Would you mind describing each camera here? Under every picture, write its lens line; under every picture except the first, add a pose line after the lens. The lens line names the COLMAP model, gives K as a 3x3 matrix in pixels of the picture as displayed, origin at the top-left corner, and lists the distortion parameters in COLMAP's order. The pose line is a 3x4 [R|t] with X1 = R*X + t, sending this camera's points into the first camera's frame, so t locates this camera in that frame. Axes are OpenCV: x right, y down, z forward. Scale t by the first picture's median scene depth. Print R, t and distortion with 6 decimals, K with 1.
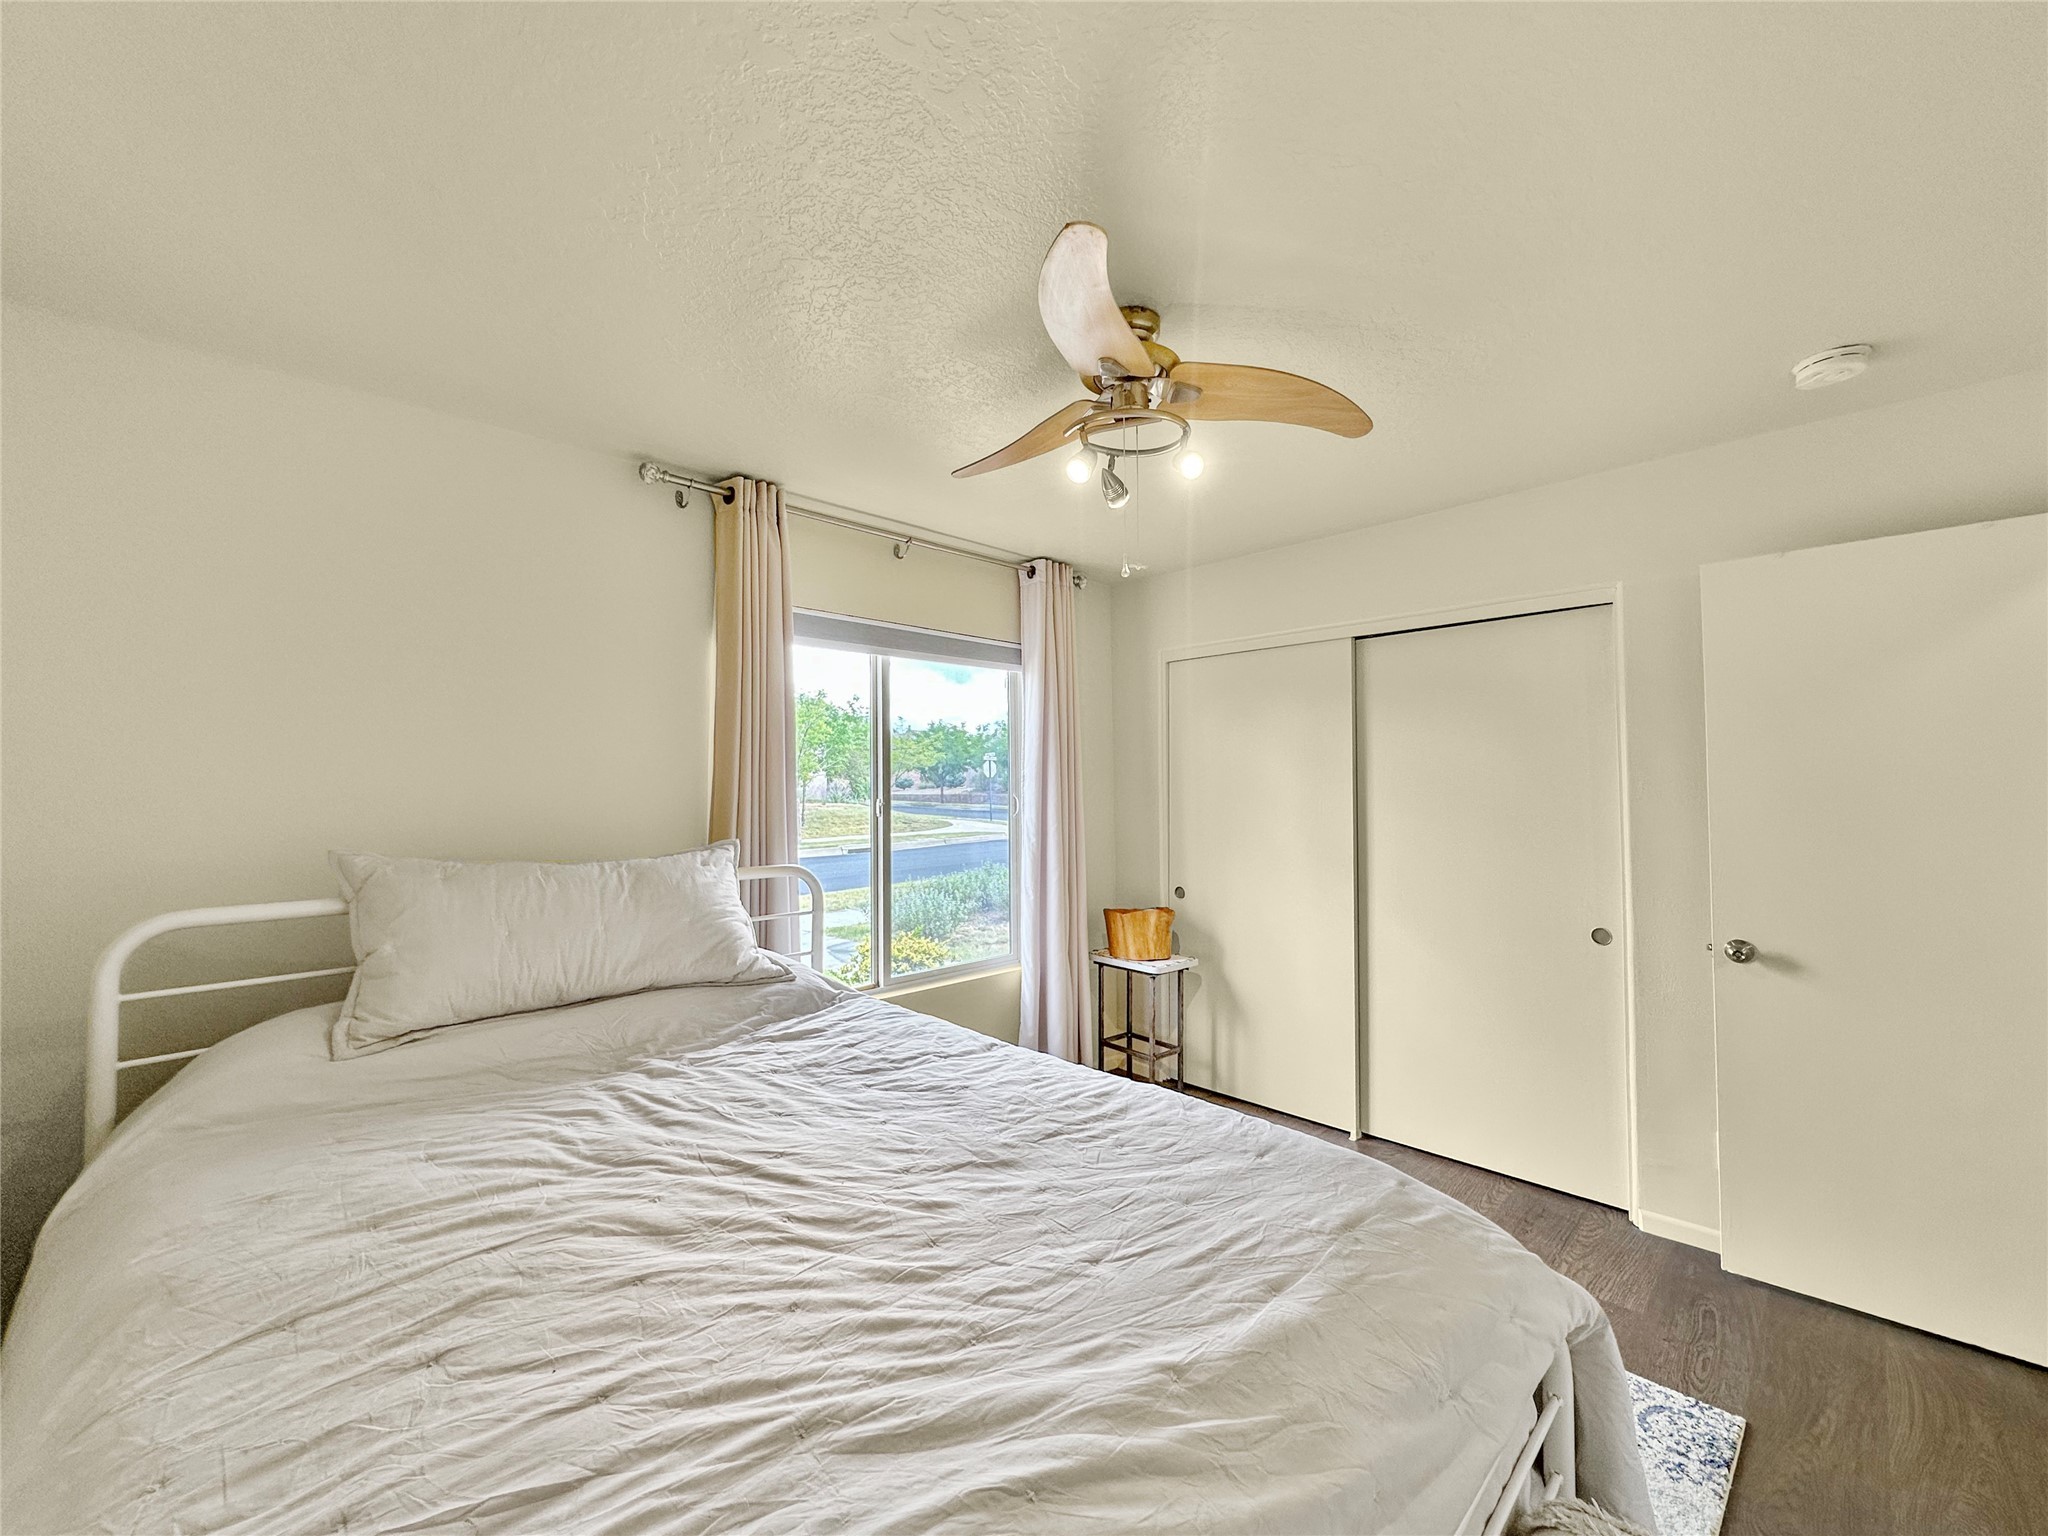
lens RADIAL K [[826.5, 0, 1026.3], [0, 826.5, 754.4], [0, 0, 1]] dist [-0.001342, 0.000263]
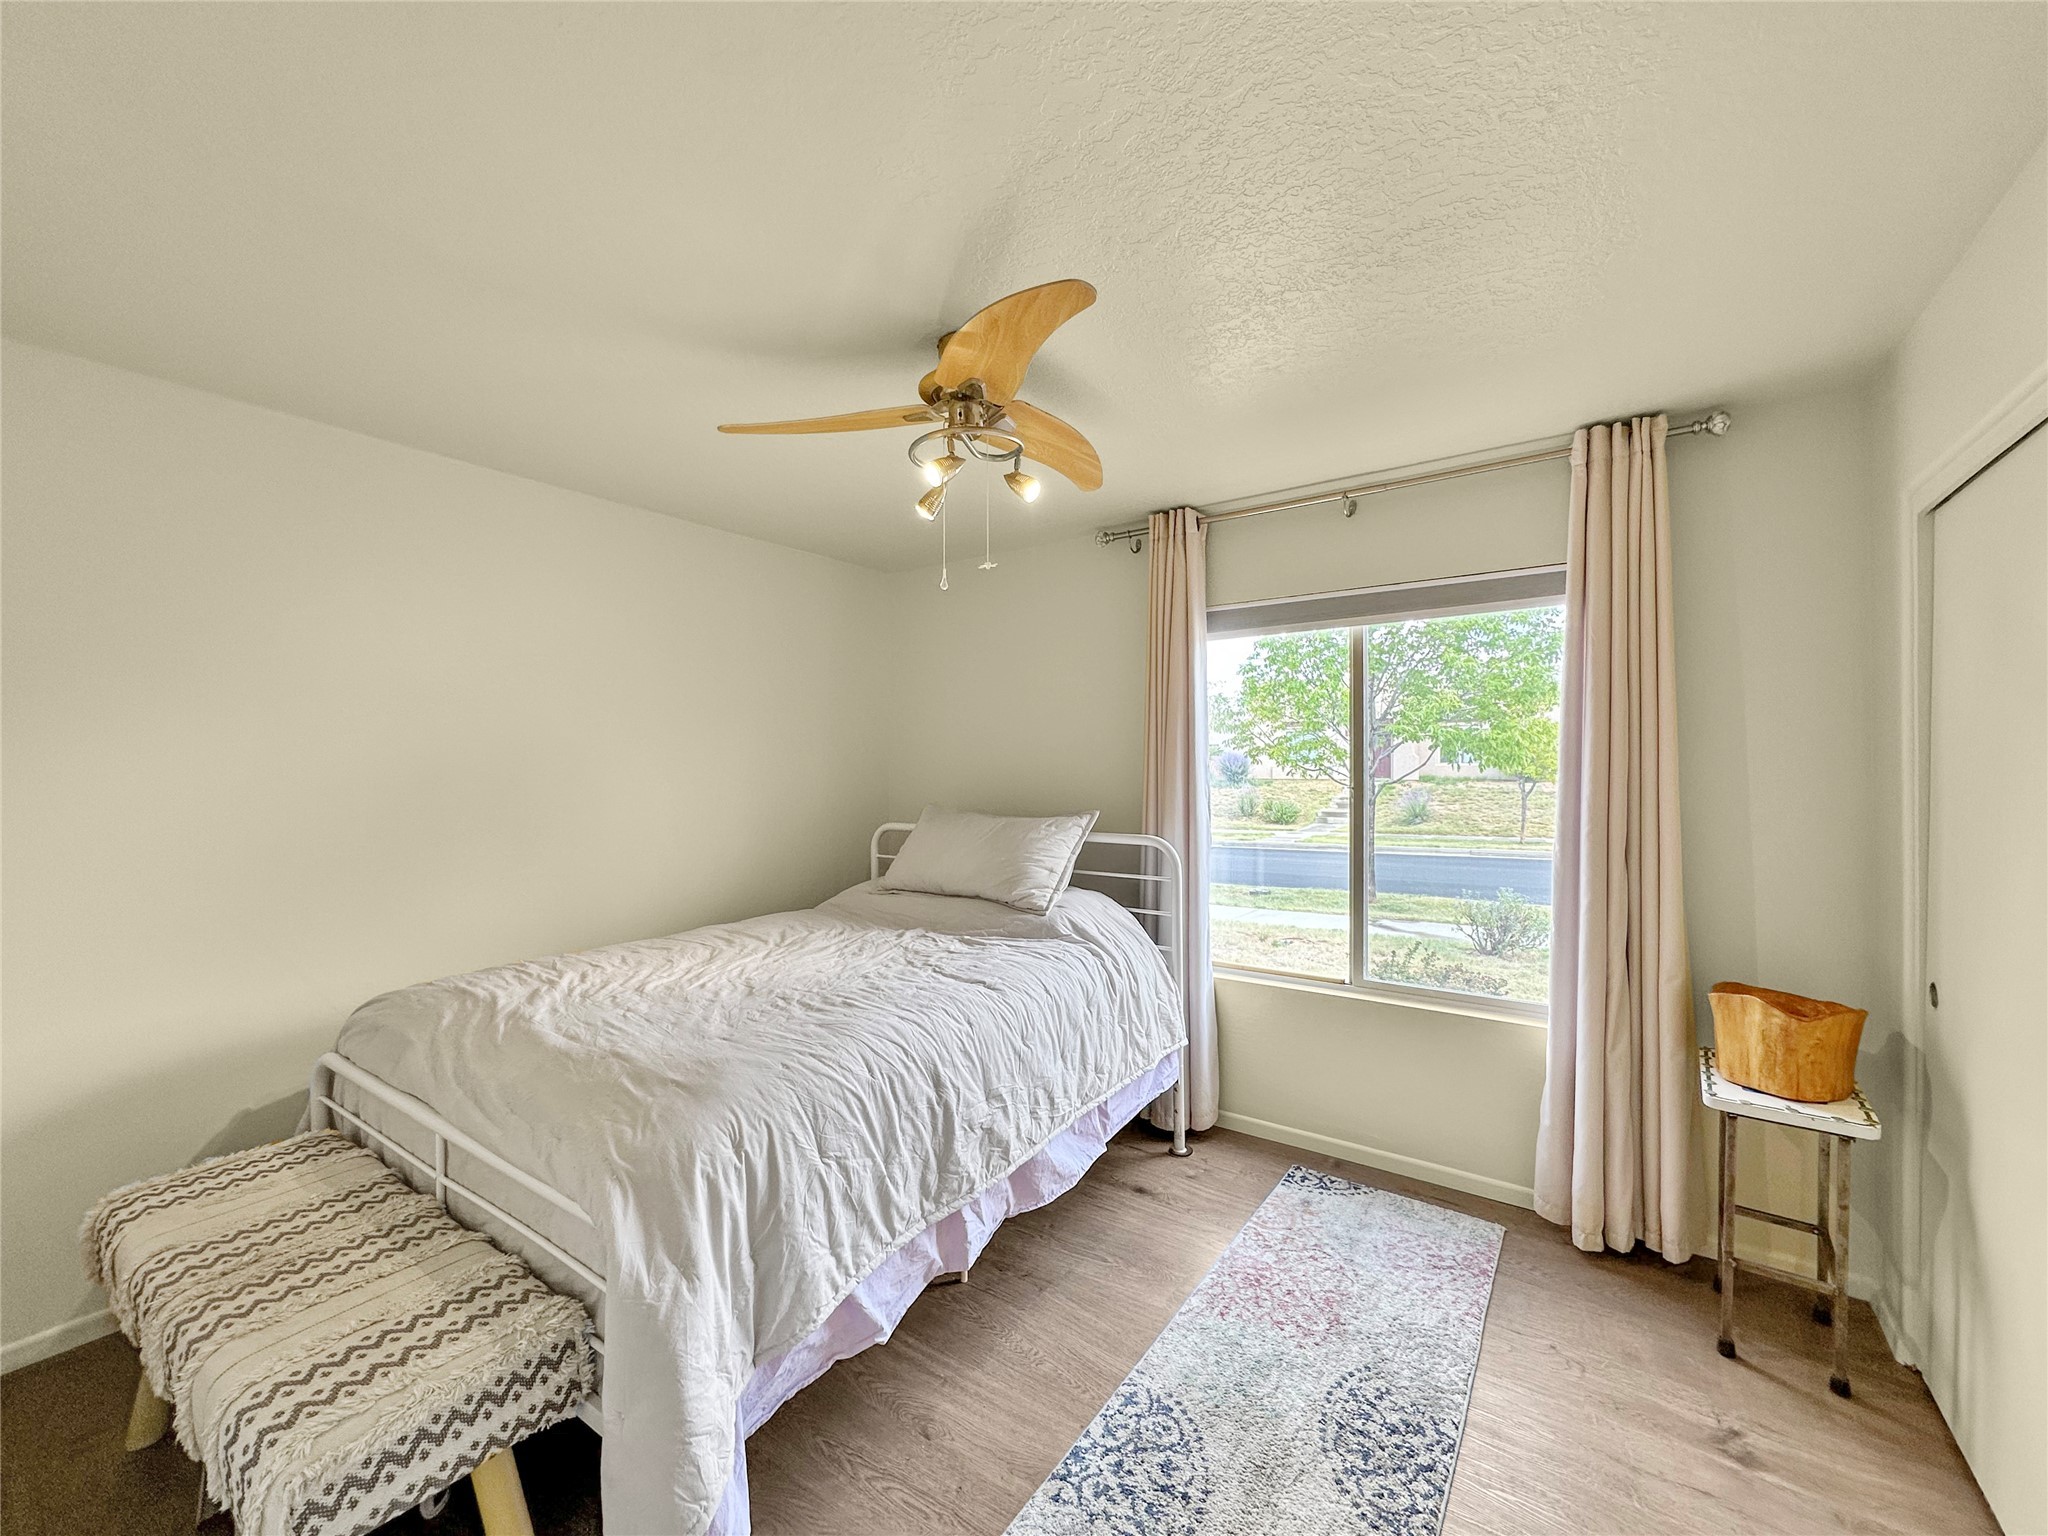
lens RADIAL K [[826.5, 0, 1026.3], [0, 826.5, 754.4], [0, 0, 1]] dist [-0.001342, 0.000263]
pose [[0.176867, -0.005931, -0.984217, 1.481895], [0.042025, 0.999115, 0.001531, 0.013519], [0.983337, -0.041632, 0.176960, 1.067409]]
